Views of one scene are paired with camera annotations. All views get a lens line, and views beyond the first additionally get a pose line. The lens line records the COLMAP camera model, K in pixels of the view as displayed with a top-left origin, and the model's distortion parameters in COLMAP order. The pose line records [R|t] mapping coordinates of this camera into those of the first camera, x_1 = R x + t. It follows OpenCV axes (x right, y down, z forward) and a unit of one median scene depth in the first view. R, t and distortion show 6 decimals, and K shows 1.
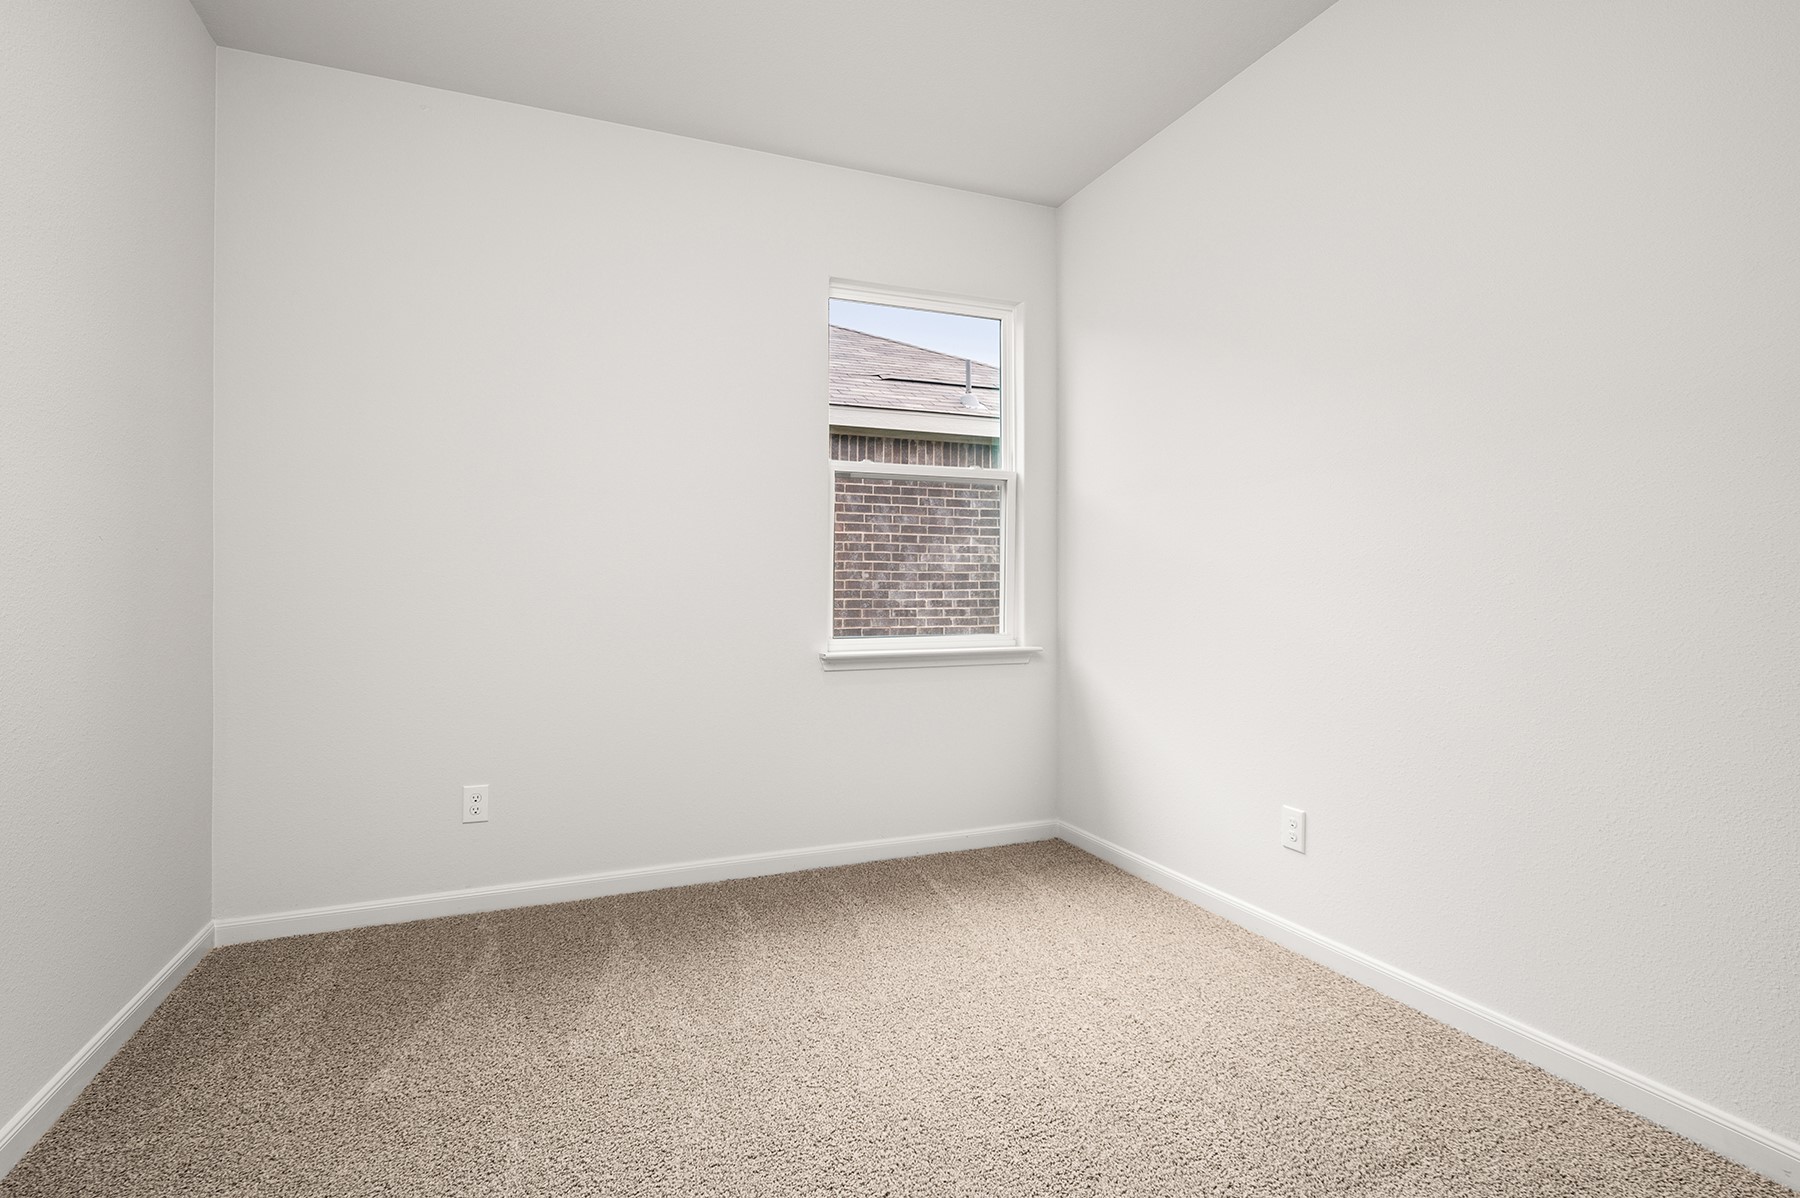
lens RADIAL K [[861.6, 0, 900.0], [0, 861.6, 599.0], [0, 0, 1]] dist [0.052432, 0.000124]
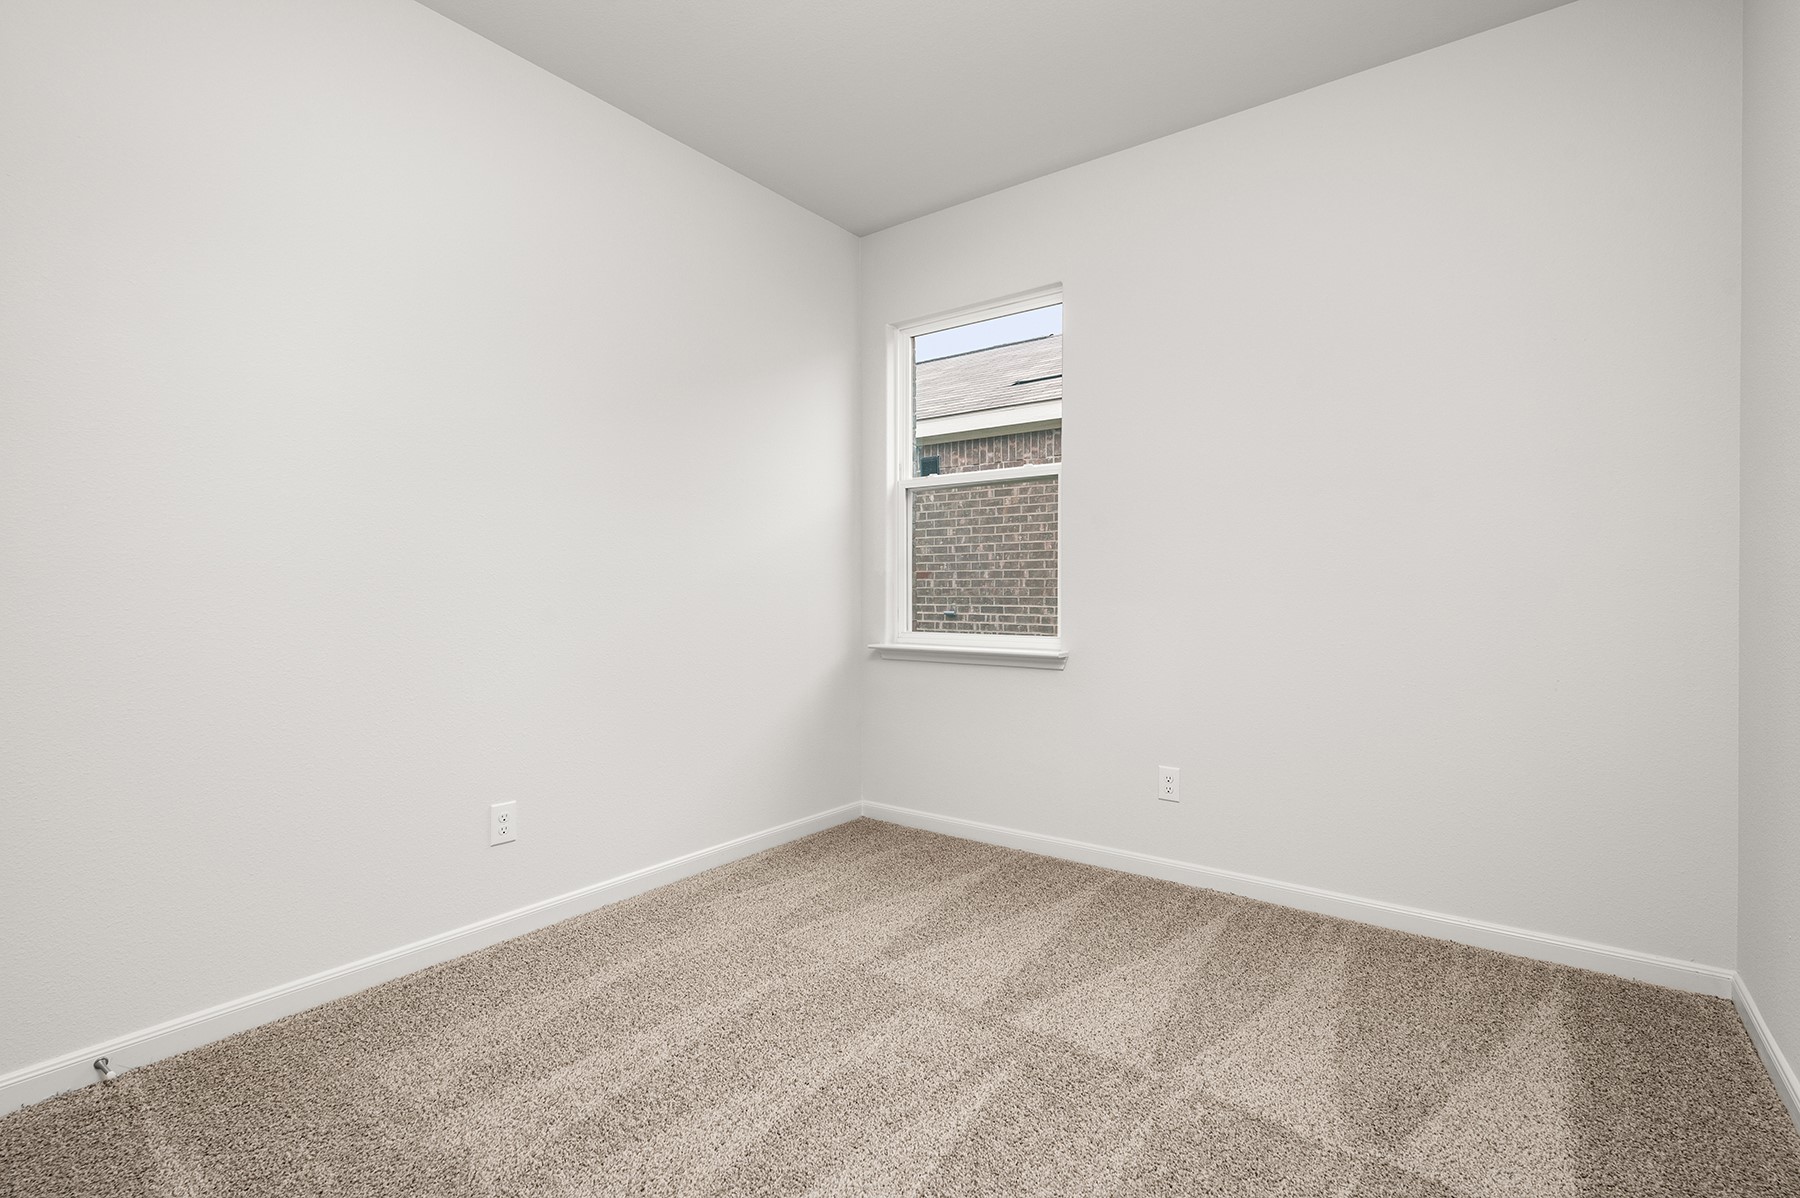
lens RADIAL K [[859.3, 0, 900.0], [0, 859.3, 599.0], [0, 0, 1]] dist [-0.004044, 0.000112]
pose [[0.517752, 0.009961, -0.855473, 0.807911], [-0.016233, 0.999867, 0.001817, 0.003170], [0.855377, 0.012946, 0.517845, 0.388050]]
